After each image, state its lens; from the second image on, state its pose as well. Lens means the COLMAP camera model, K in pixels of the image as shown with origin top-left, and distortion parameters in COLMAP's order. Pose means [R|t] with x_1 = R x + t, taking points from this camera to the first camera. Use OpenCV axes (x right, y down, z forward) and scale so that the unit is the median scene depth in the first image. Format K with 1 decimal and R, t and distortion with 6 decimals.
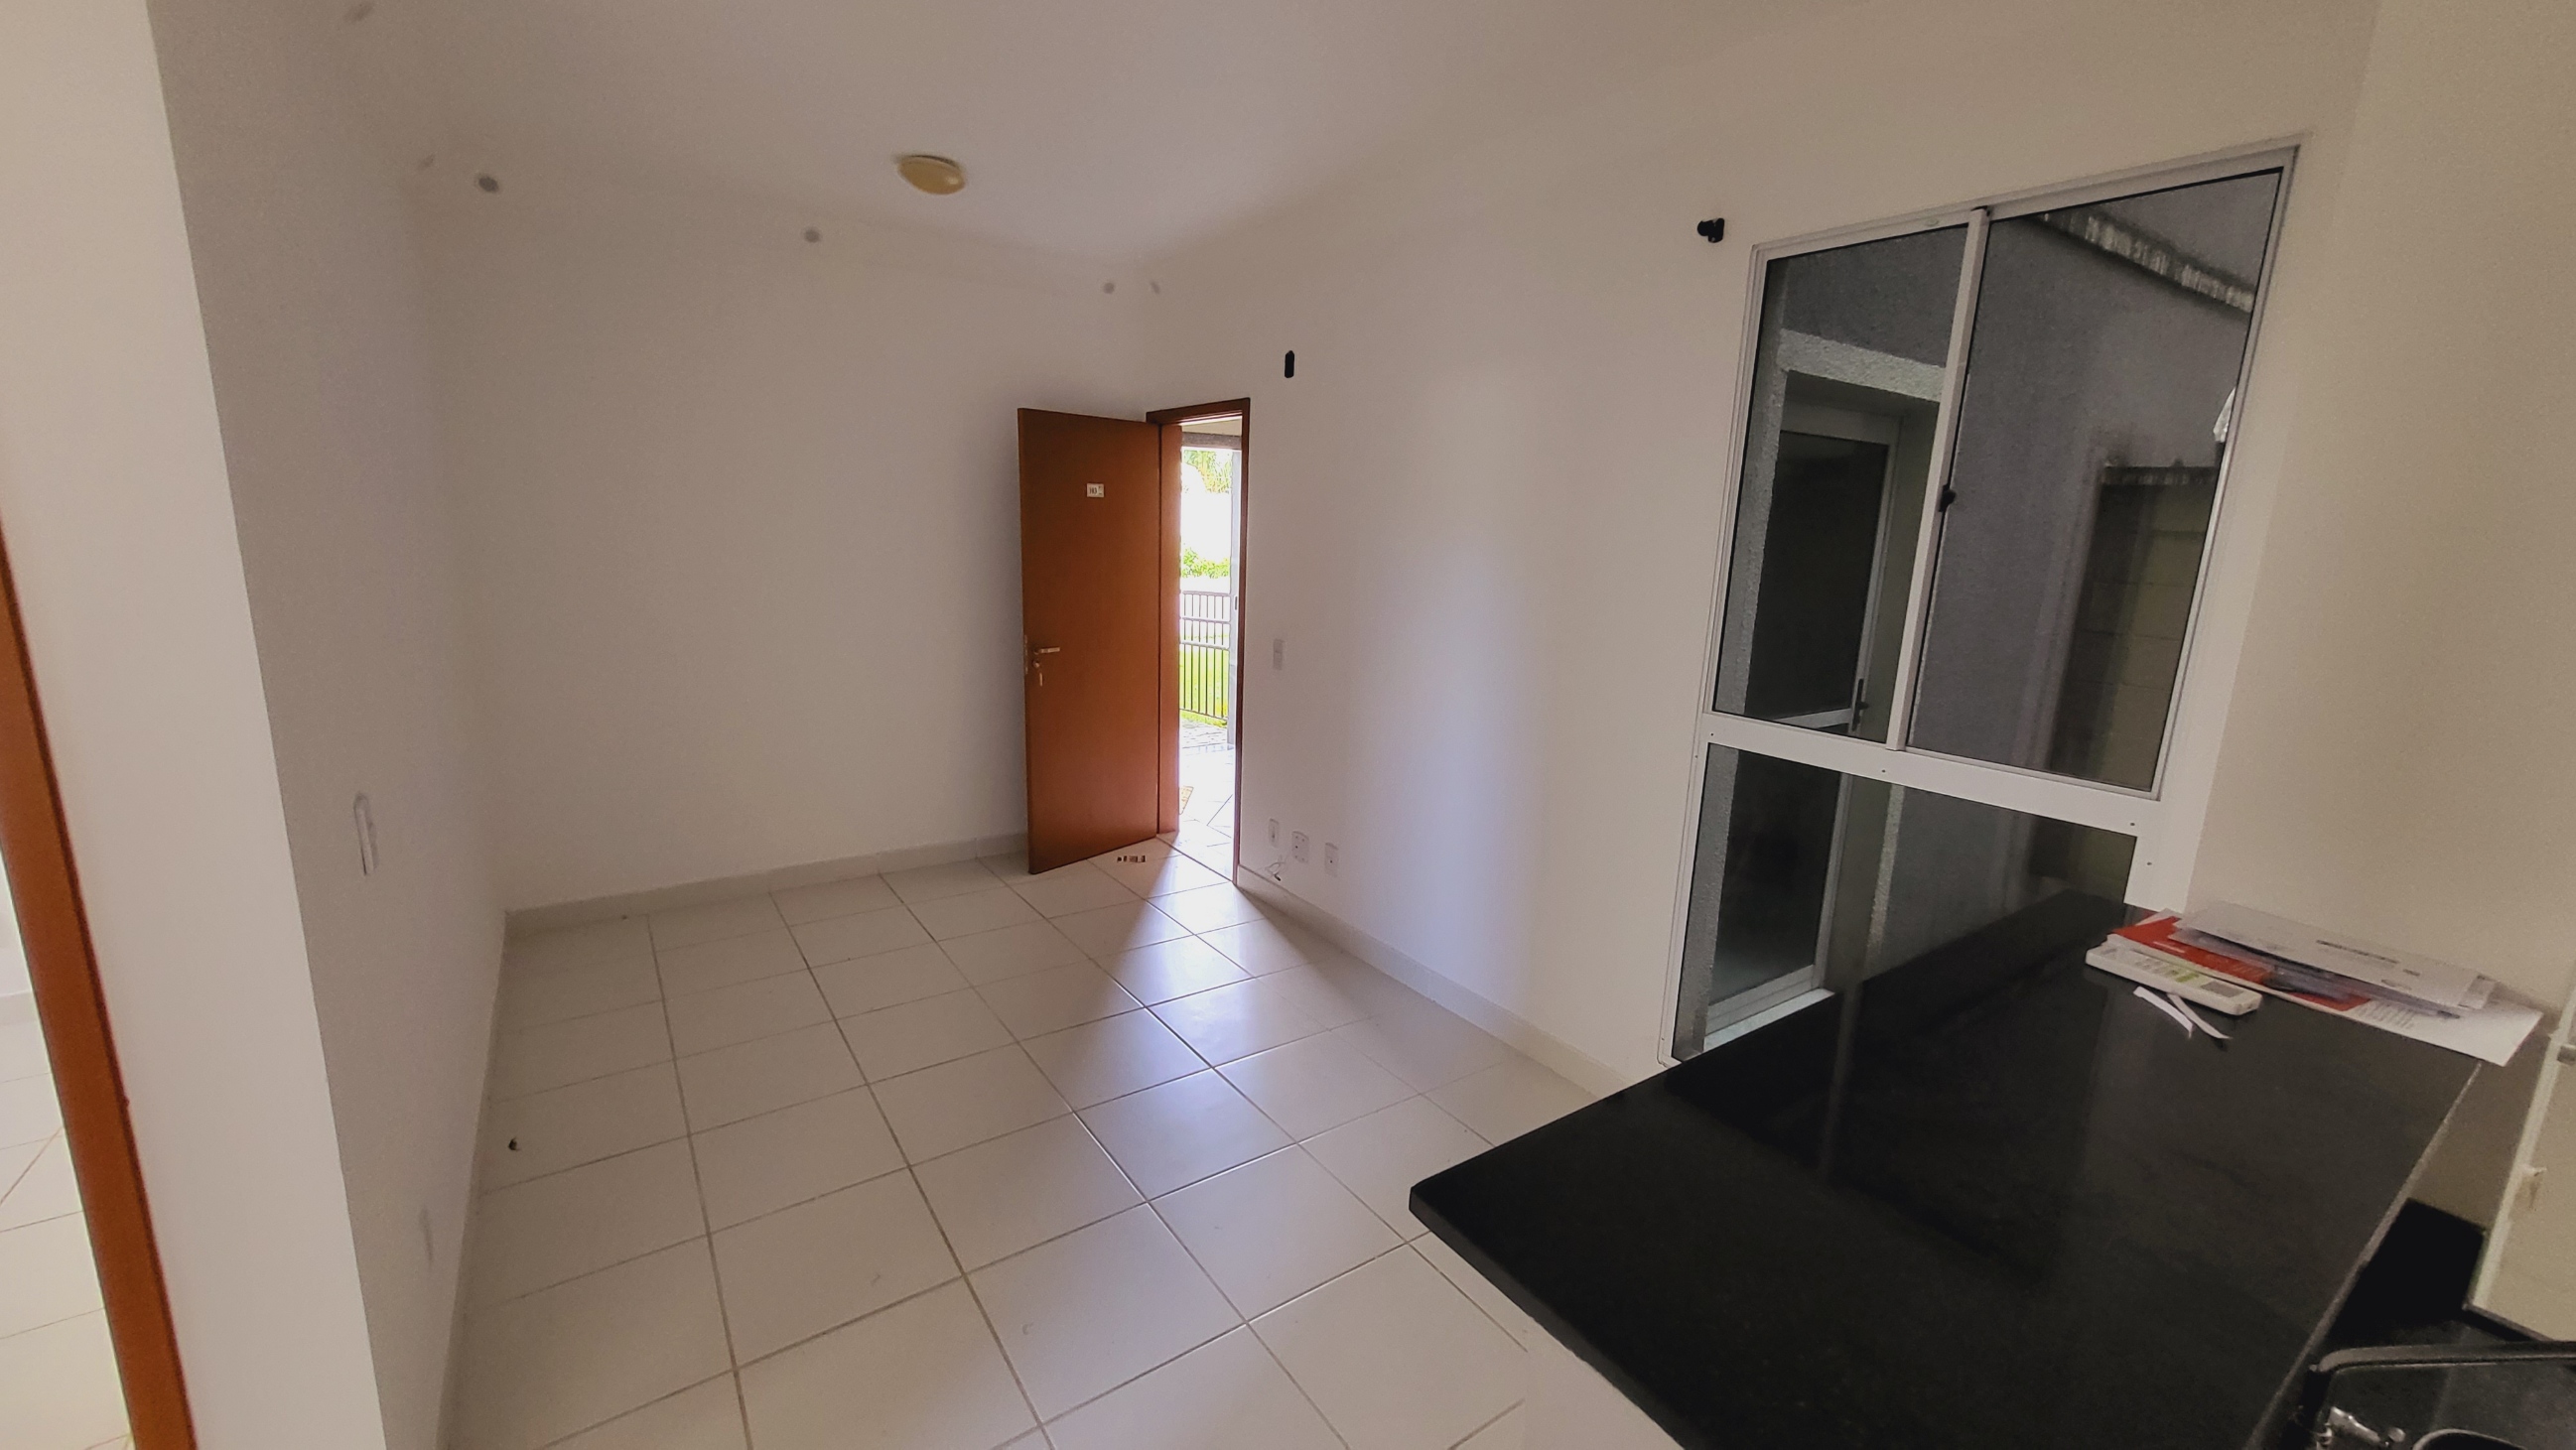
lens RADIAL K [[1023.4, 0, 1288.0], [0, 1023.4, 725.0], [0, 0, 1]] dist [0.011660, 0.000068]
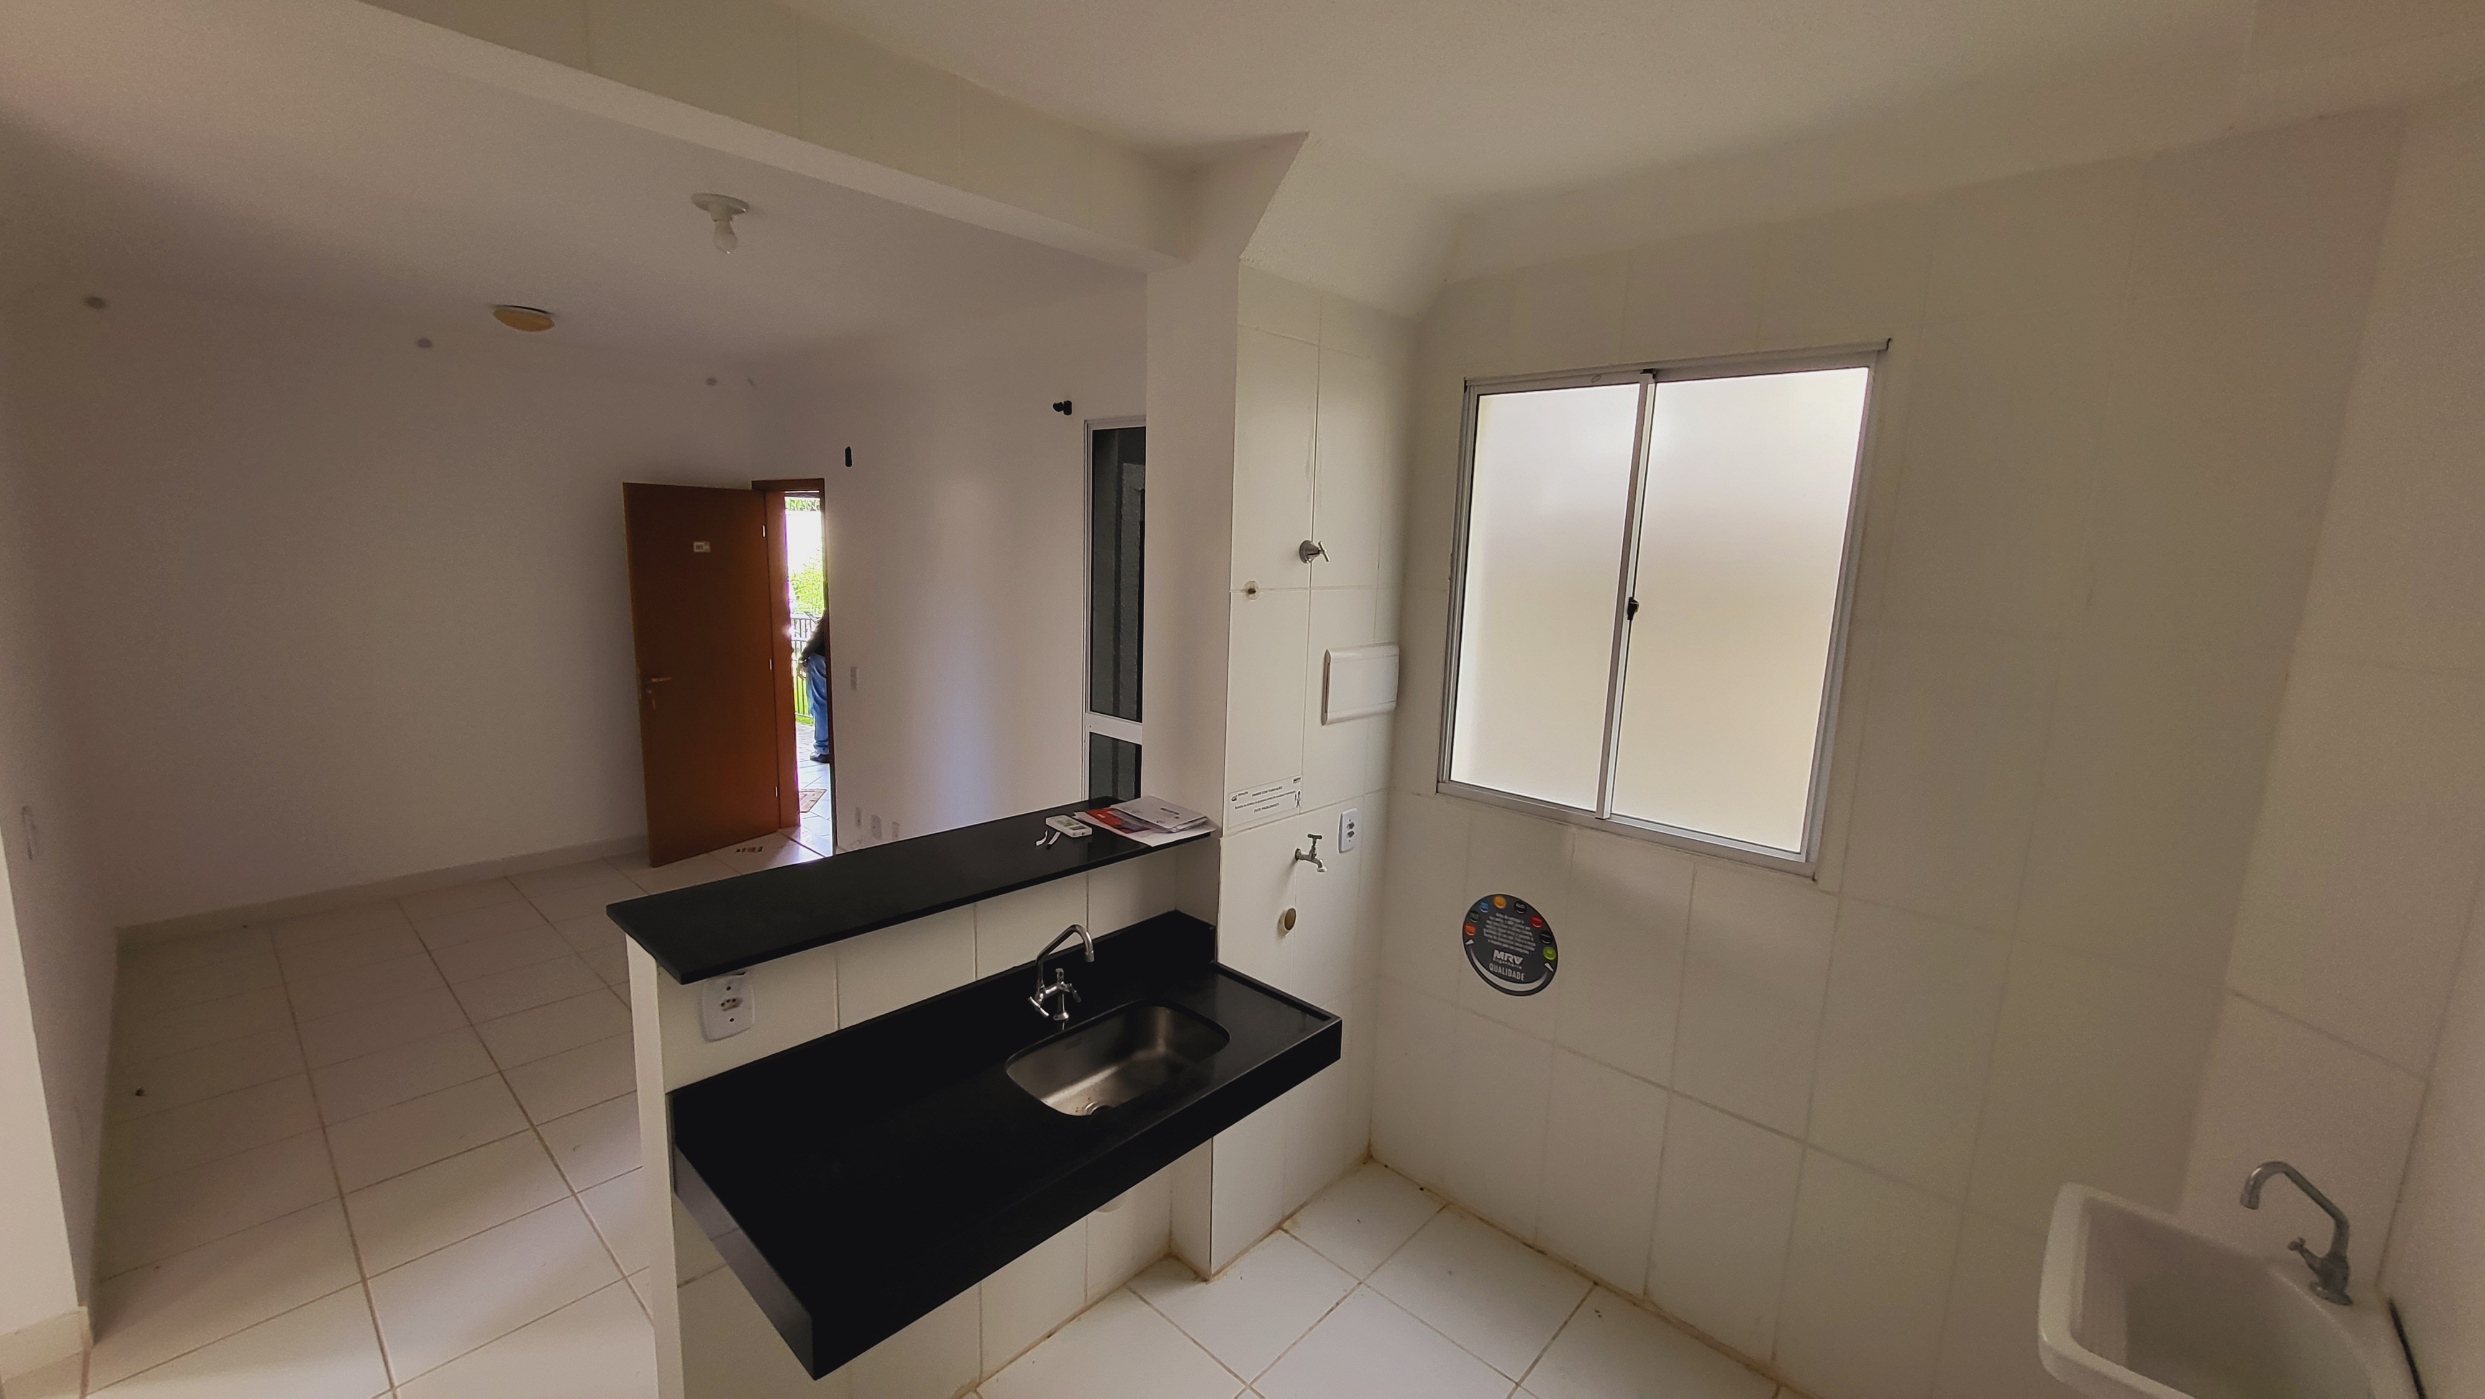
lens RADIAL K [[975.4, 0, 1242.5], [0, 975.4, 699.5], [0, 0, 1]] dist [-0.000404, -0.000129]
pose [[0.974321, -0.033580, 0.222644, 0.195925], [0.040407, 0.998840, -0.026176, 0.010033], [-0.221507, 0.034500, 0.974548, -0.300256]]
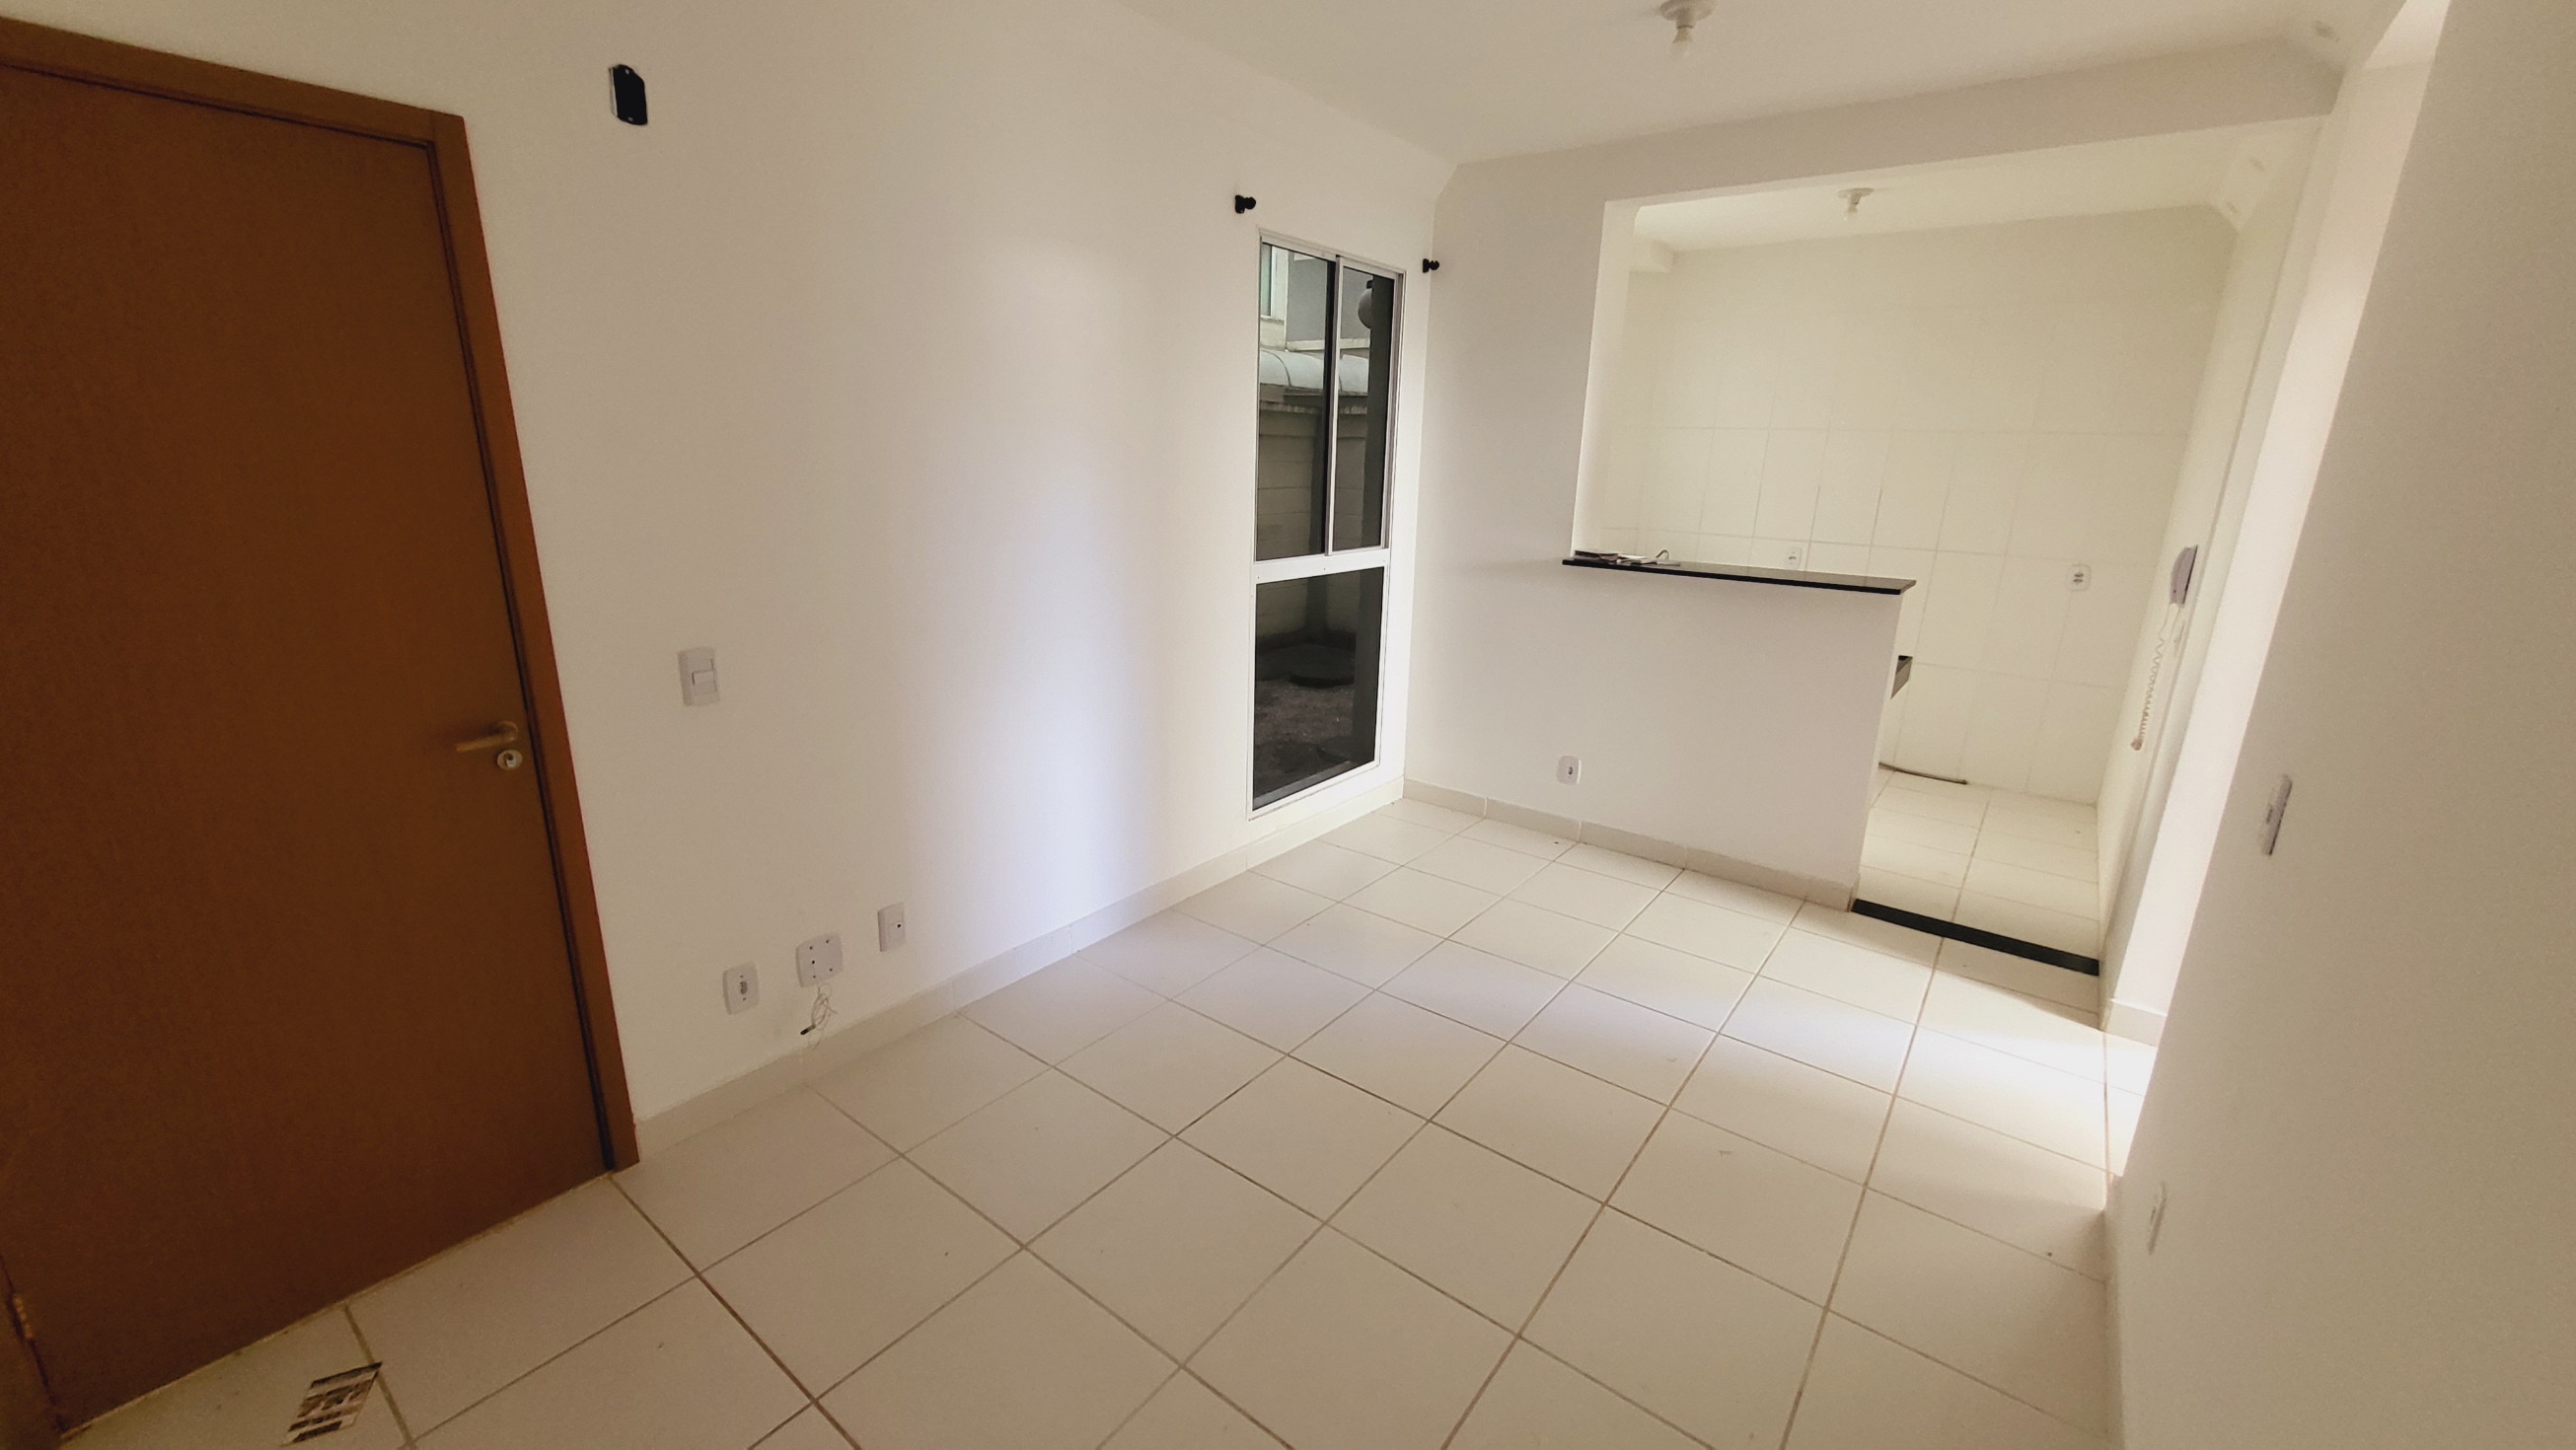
lens RADIAL K [[1017.3, 0, 1288.0], [0, 1017.3, 725.0], [0, 0, 1]] dist [0.000022, 0.000002]
pose [[-0.308698, -0.284566, 0.907595, -0.592233], [0.163903, 0.924009, 0.345461, -0.179213], [-0.936932, 0.255400, -0.238598, 0.850423]]
